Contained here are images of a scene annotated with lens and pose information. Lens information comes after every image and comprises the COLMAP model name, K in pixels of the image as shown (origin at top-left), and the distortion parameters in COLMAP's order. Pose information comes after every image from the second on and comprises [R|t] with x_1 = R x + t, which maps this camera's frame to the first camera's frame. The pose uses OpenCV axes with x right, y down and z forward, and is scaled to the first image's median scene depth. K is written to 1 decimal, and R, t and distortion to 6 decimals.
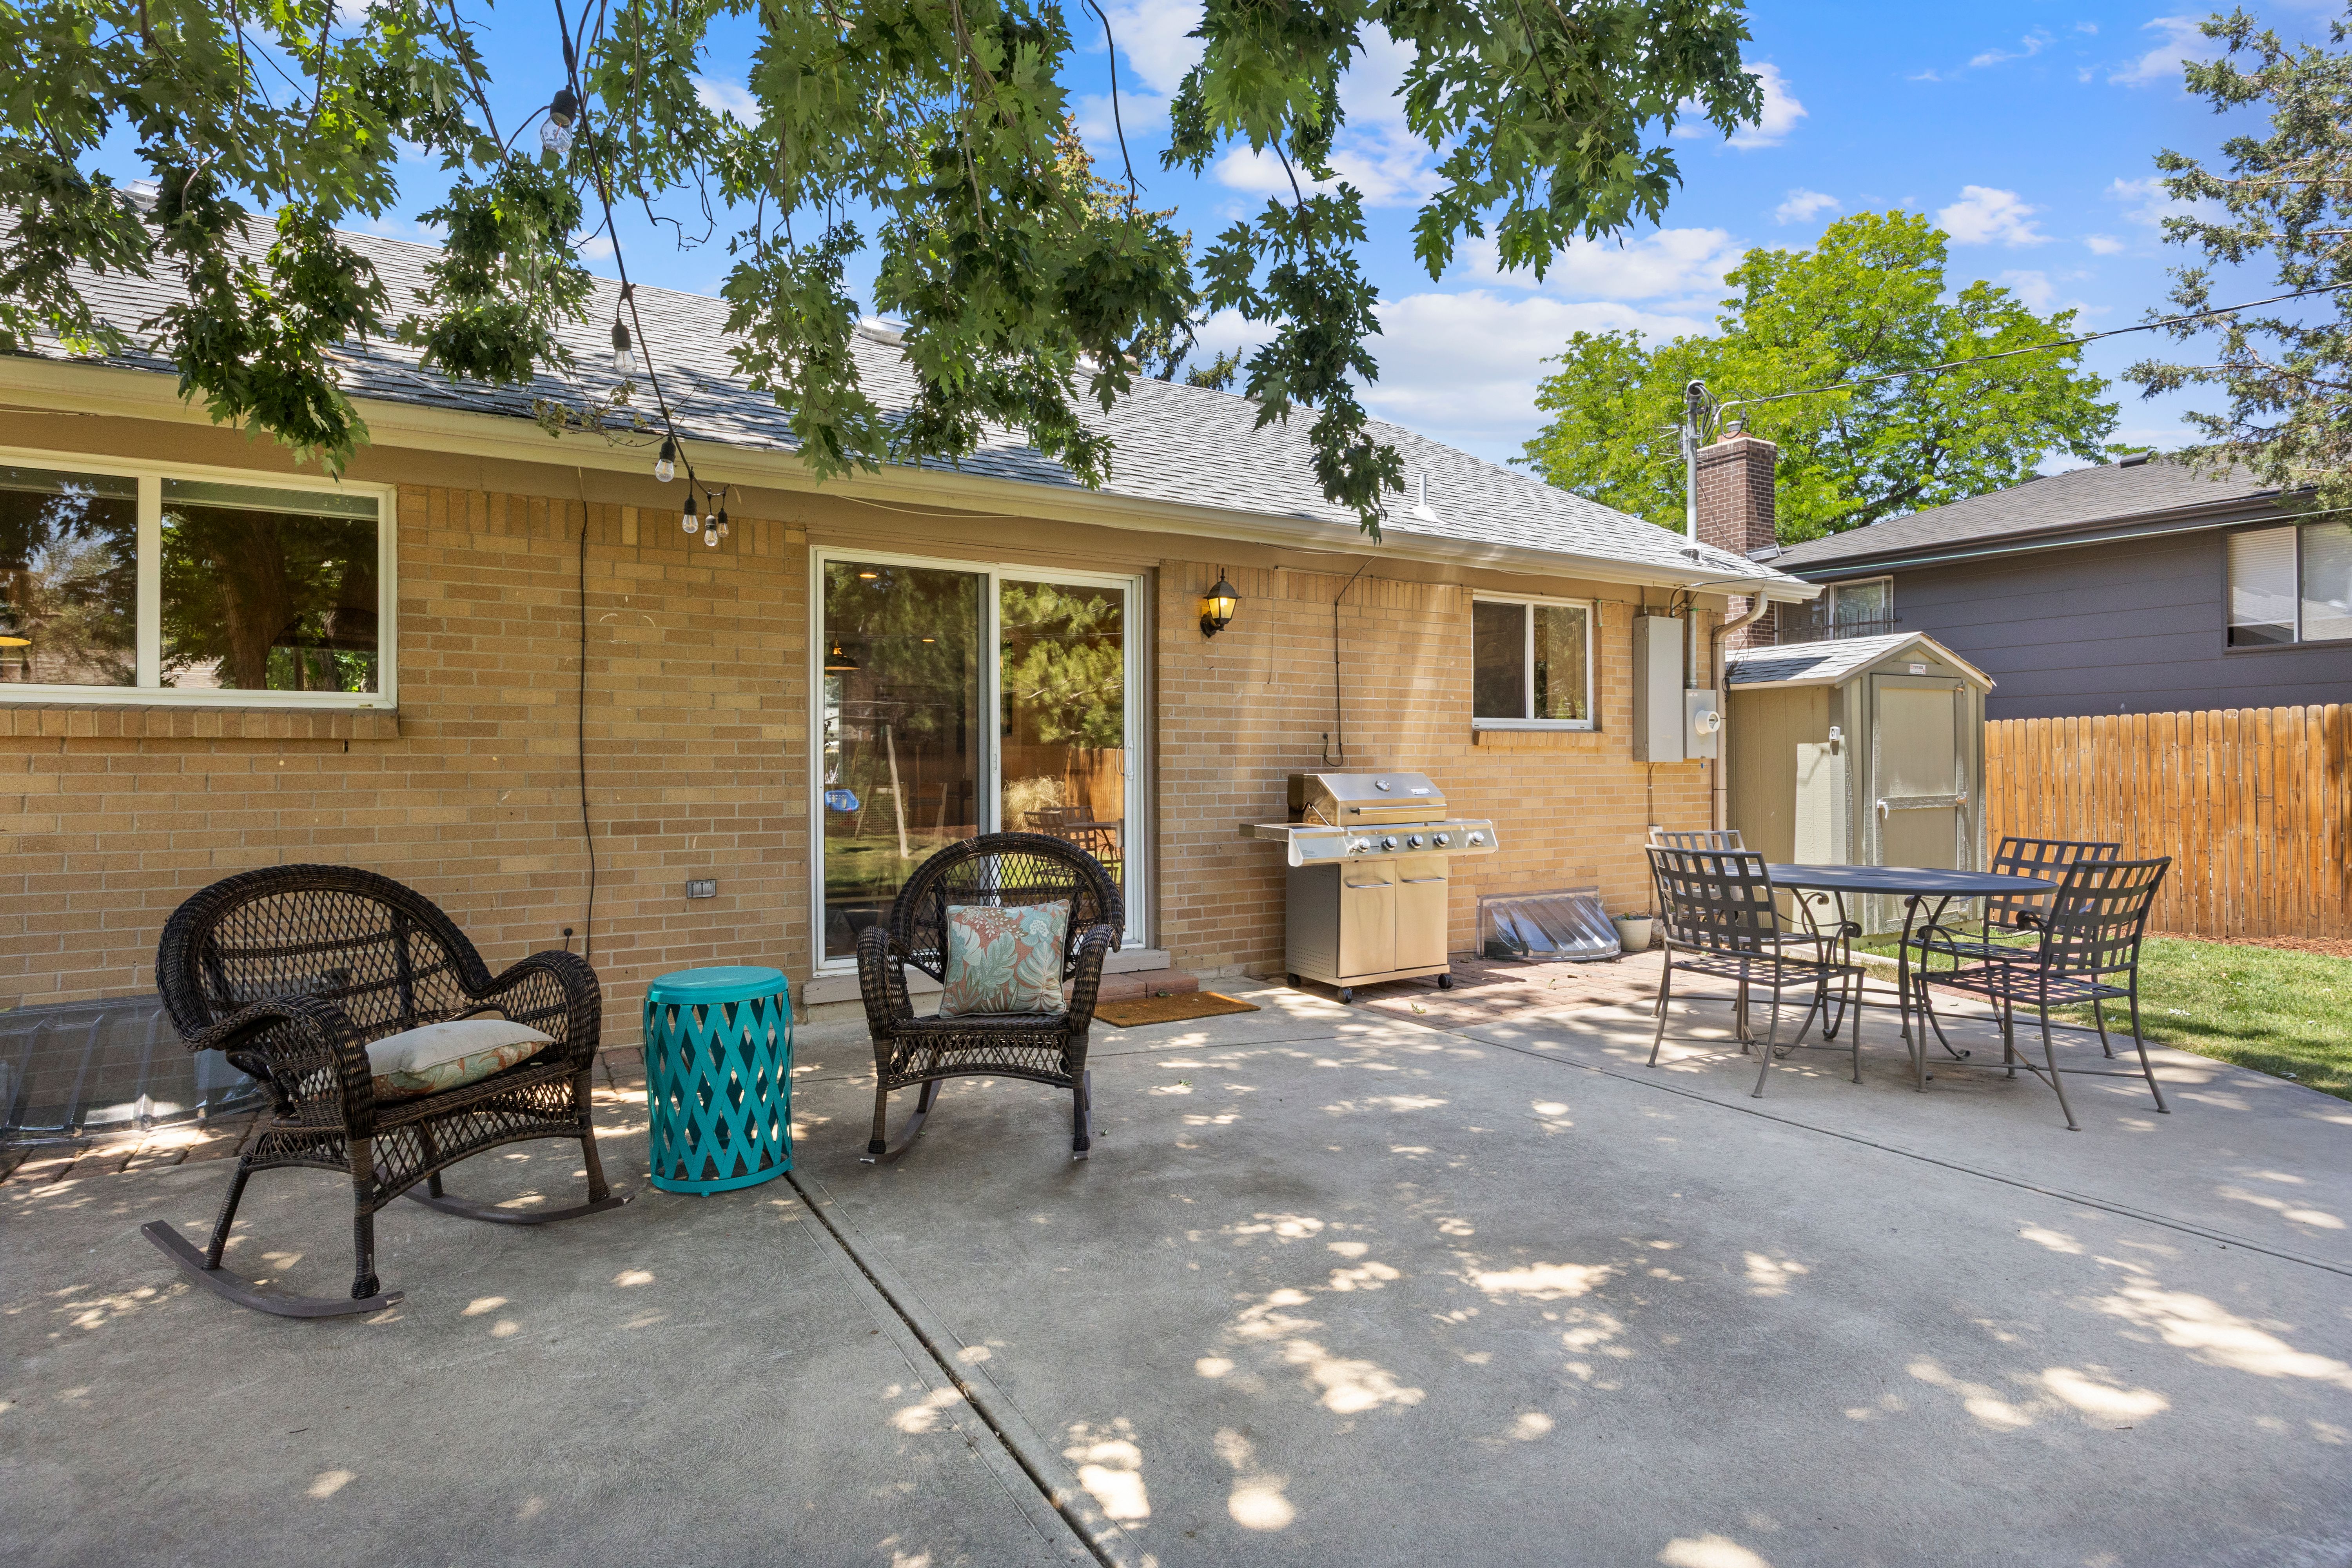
lens RADIAL K [[1222.2, 0, 1176.0], [0, 1222.2, 784.0], [0, 0, 1]] dist [-0.002122, -0.000928]
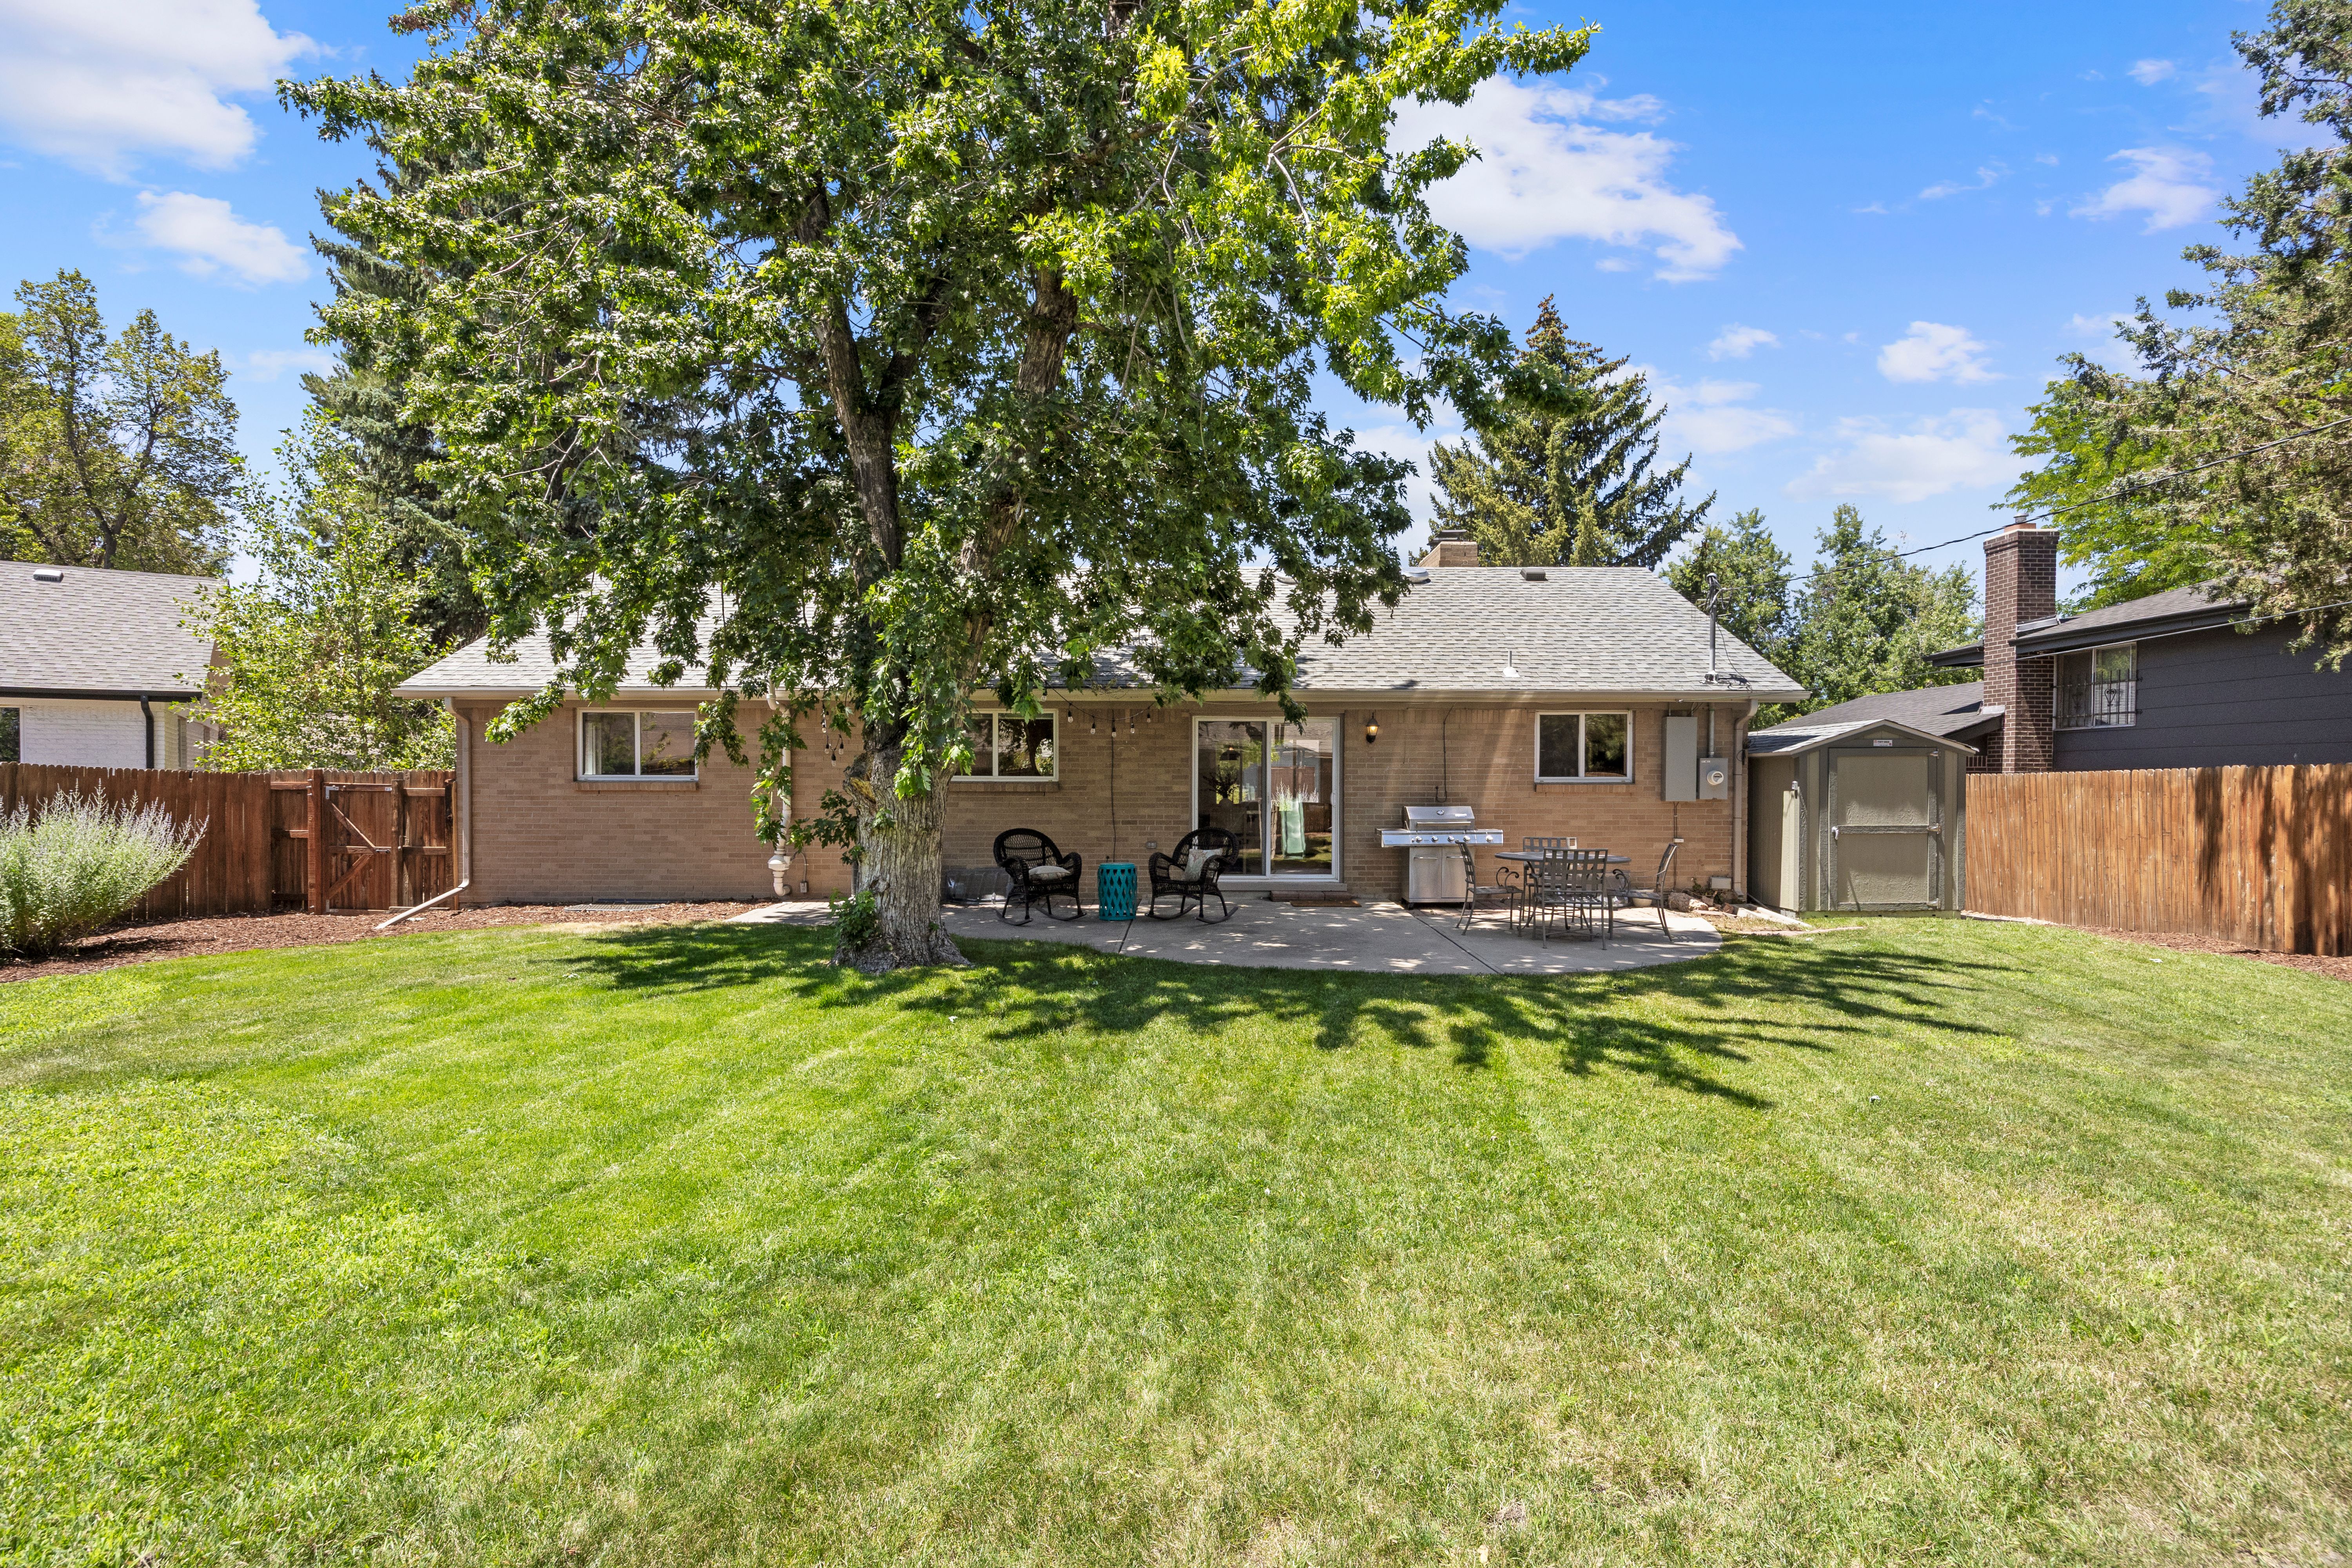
lens RADIAL K [[1138.8, 0, 1184.3], [0, 1138.8, 815.0], [0, 0, 1]] dist [-0.001951, 0.000103]
pose [[0.855119, 0.020773, -0.518016, 0.805677], [-0.012942, 0.999741, 0.018727, -0.025081], [0.518271, -0.009309, 0.855166, -0.926426]]
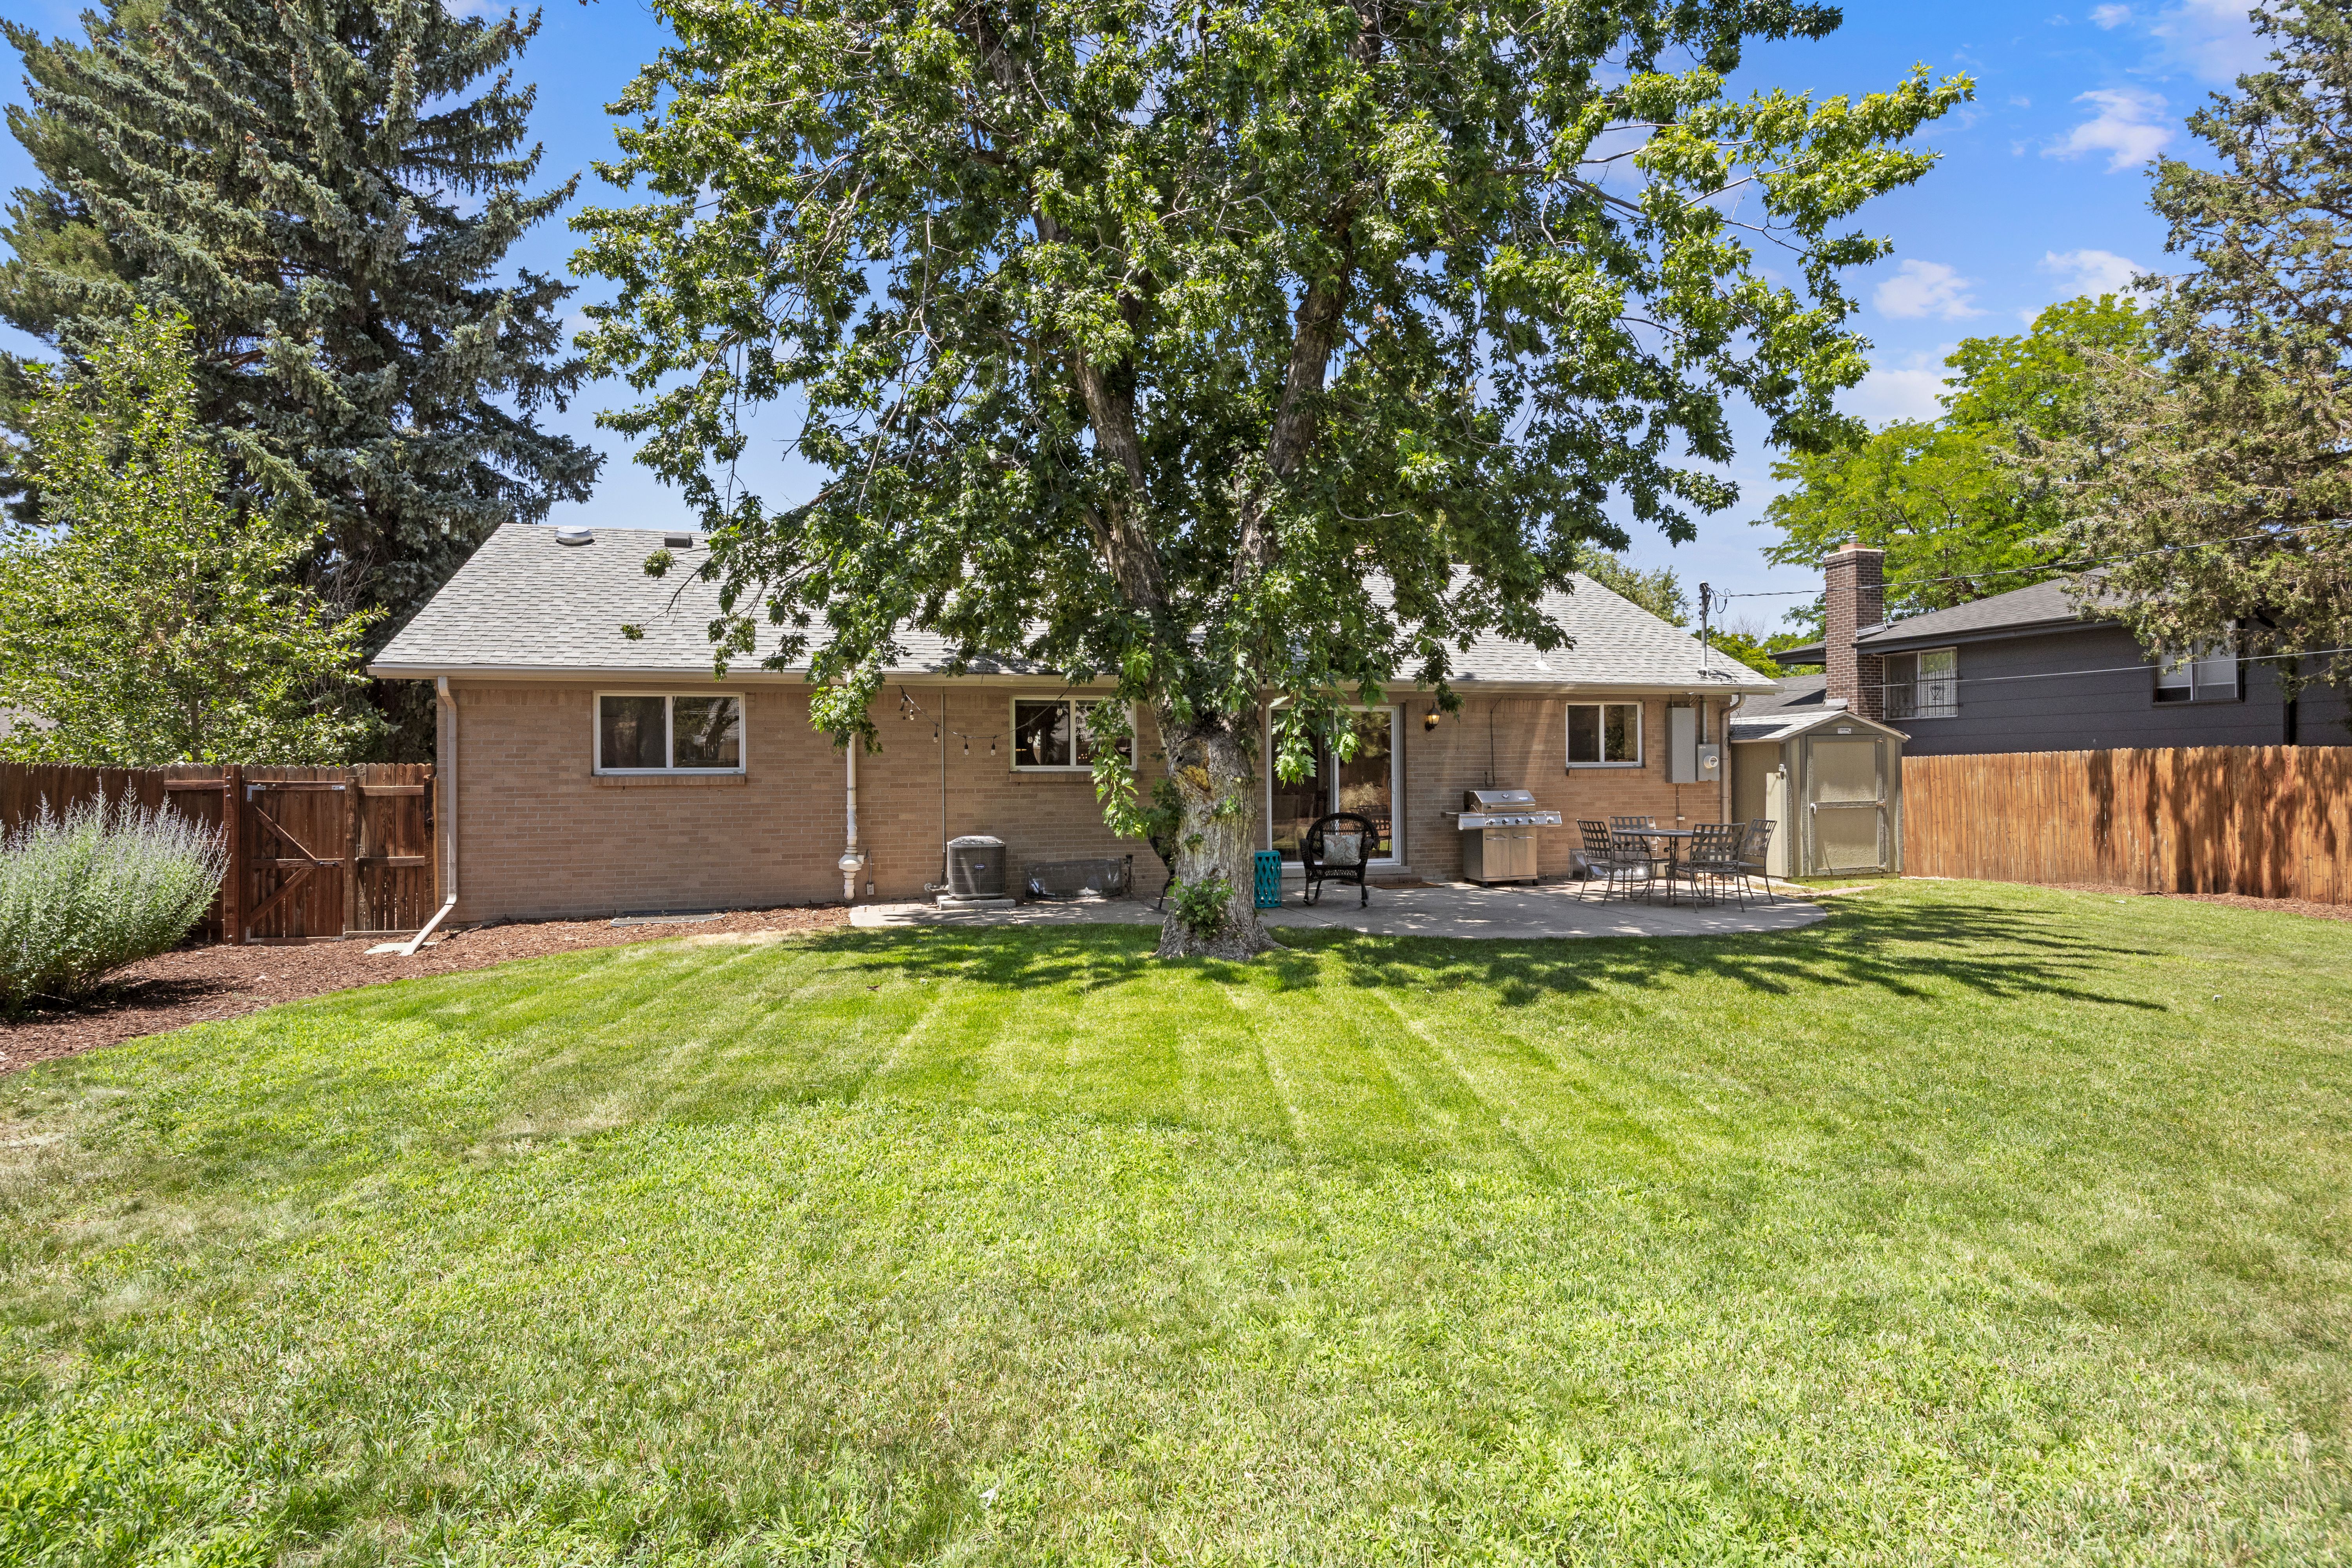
lens RADIAL K [[1222.2, 0, 1176.0], [0, 1222.2, 784.0], [0, 0, 1]] dist [-0.002122, -0.000928]
pose [[0.965332, -0.000986, -0.261024, 0.168558], [0.000341, 0.999997, -0.002516, -0.015600], [0.261026, 0.002340, 0.965329, -1.343287]]
